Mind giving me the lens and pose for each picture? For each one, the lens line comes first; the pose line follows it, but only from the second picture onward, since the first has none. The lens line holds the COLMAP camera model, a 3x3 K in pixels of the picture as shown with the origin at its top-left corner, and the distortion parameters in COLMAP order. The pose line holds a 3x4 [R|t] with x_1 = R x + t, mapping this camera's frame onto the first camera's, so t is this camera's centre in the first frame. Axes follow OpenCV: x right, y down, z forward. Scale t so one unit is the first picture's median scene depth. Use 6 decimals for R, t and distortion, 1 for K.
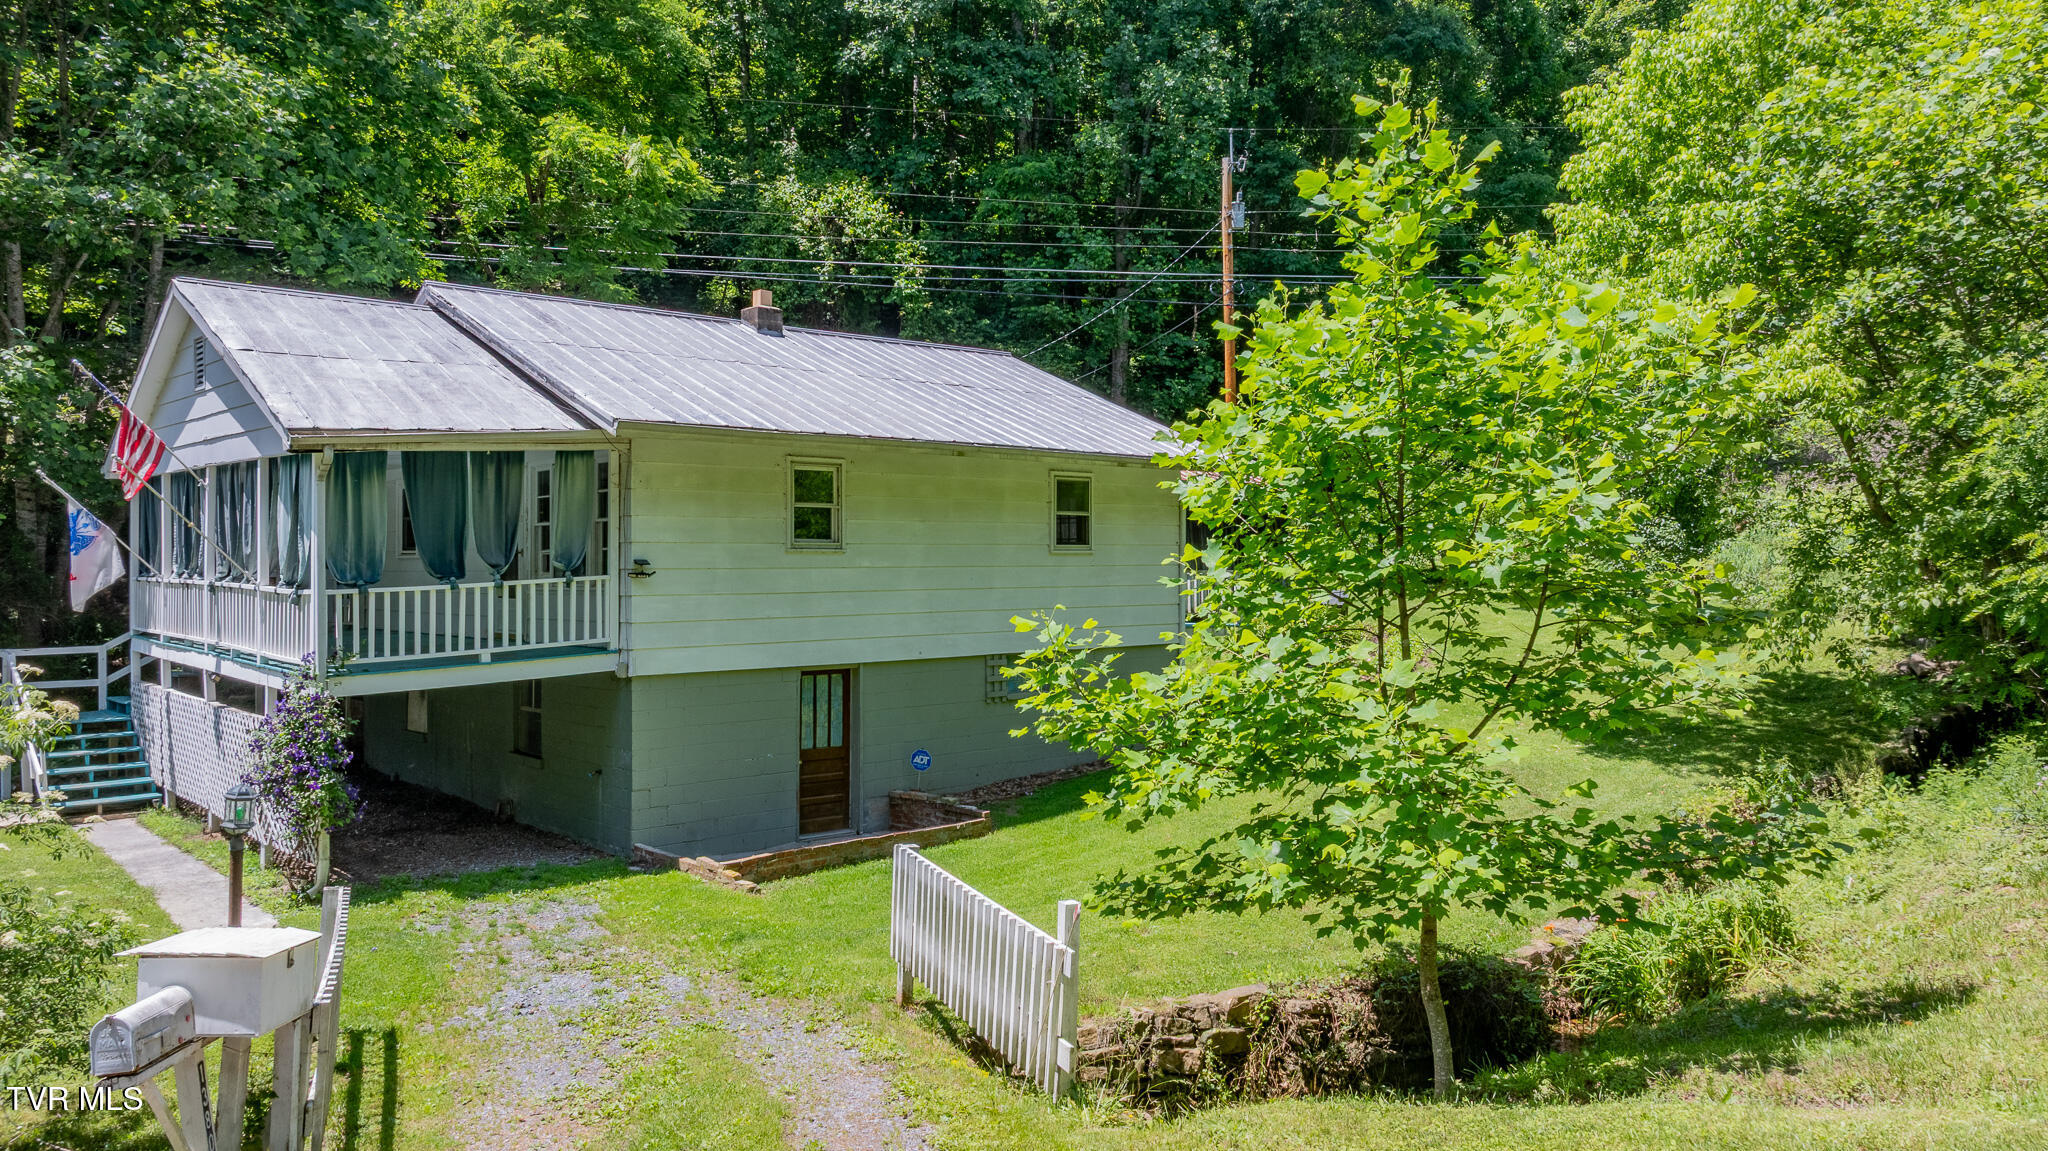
lens RADIAL K [[1457.0, 0, 1035.8], [0, 1457.0, 573.4], [0, 0, 1]] dist [-0.100645, 0.103559]
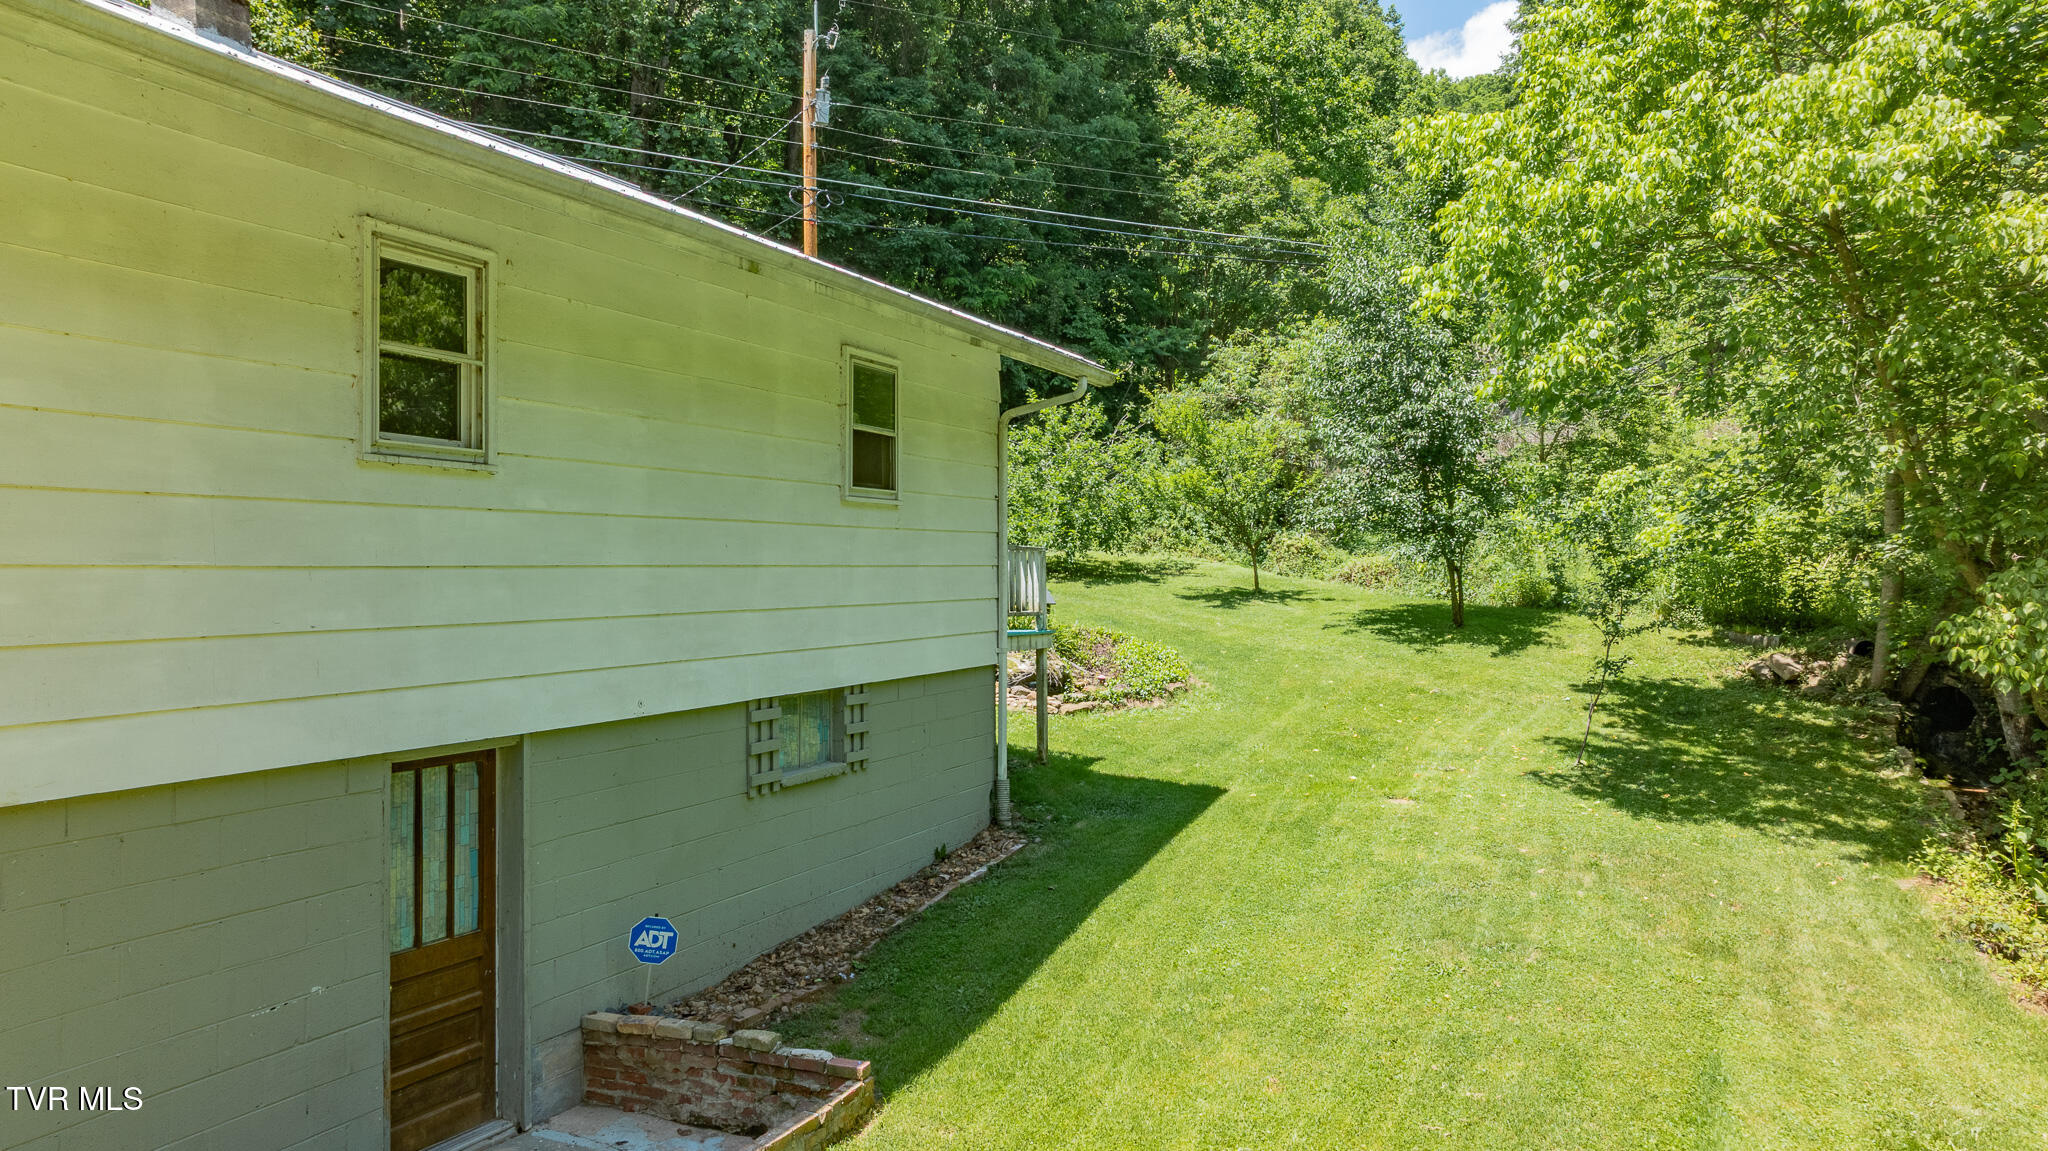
lens RADIAL K [[1457.0, 0, 1035.8], [0, 1457.0, 573.4], [0, 0, 1]] dist [-0.100645, 0.103559]
pose [[0.912357, -0.000474, 0.409395, -0.157592], [0.003721, 0.999968, -0.007134, 0.017967], [-0.409378, 0.008032, 0.912329, 0.553588]]
